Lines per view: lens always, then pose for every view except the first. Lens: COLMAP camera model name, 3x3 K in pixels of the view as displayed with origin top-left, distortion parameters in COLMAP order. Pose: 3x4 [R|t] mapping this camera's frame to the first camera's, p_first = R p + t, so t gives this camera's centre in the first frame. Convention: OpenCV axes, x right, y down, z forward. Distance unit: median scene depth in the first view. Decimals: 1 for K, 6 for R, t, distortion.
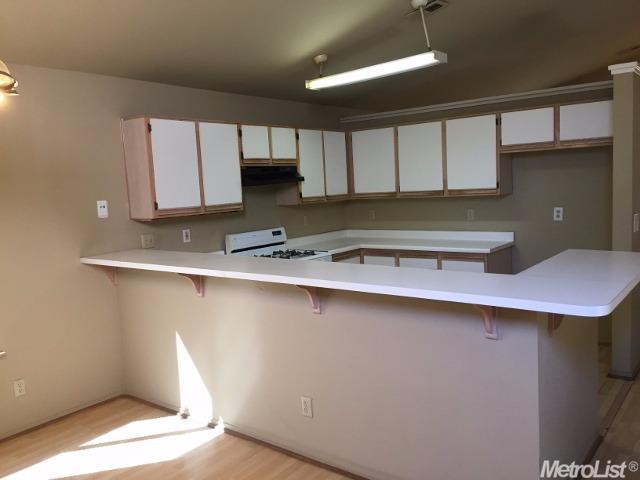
lens RADIAL K [[536.8, 0, 320.0], [0, 536.8, 240.0], [0, 0, 1]] dist [0.026570, -0.015416]
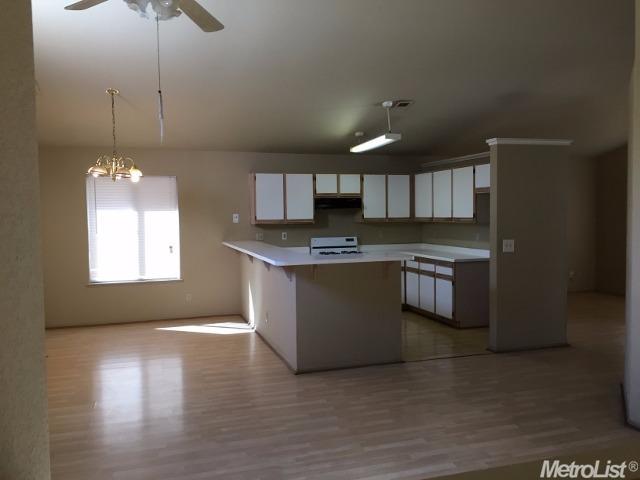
lens RADIAL K [[536.8, 0, 320.0], [0, 536.8, 240.0], [0, 0, 1]] dist [0.026570, -0.015416]
pose [[0.830798, 0.070801, -0.552053, 0.806023], [-0.088891, 0.996023, -0.006033, 0.005500], [0.549430, 0.054085, 0.833787, -0.403332]]
